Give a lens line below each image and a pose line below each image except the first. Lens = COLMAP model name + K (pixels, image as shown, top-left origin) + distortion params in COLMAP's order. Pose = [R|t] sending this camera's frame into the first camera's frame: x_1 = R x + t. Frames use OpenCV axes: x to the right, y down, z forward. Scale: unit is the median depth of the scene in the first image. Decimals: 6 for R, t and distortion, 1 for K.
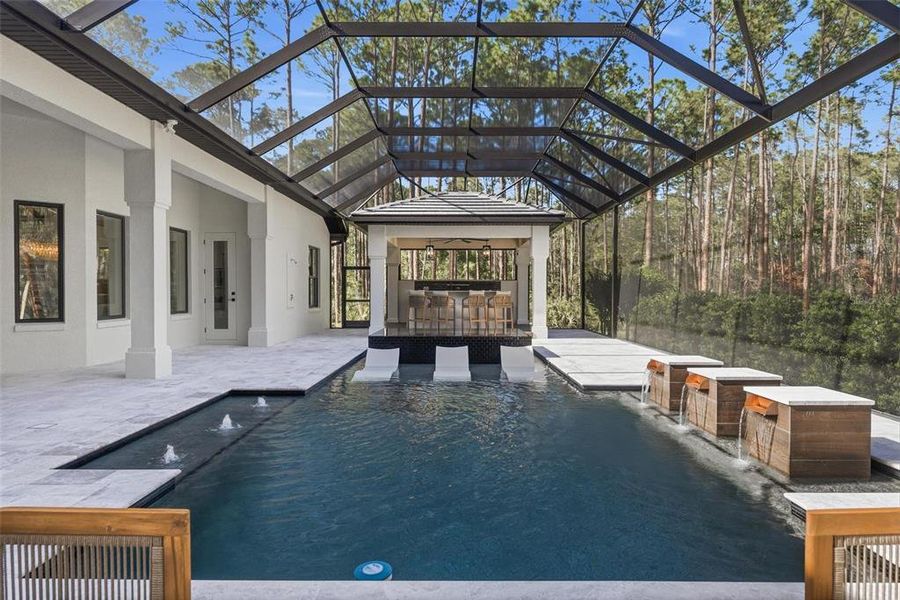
lens RADIAL K [[546.5, 0, 453.0], [0, 546.5, 299.7], [0, 0, 1]] dist [-0.001071, 0.000032]
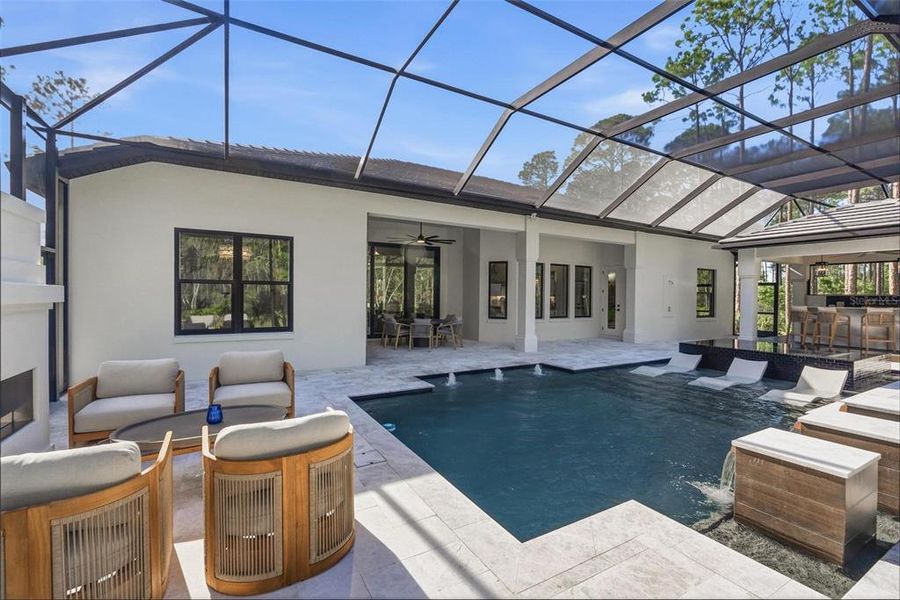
lens RADIAL K [[387.1, 0, 443.2], [0, 387.1, 300.8], [0, 0, 1]] dist [-0.016251, -0.000188]
pose [[0.490530, 0.012882, -0.871329, 0.290542], [-0.021044, 0.999774, 0.002934, -0.018548], [0.871170, 0.016898, 0.490690, 0.061971]]
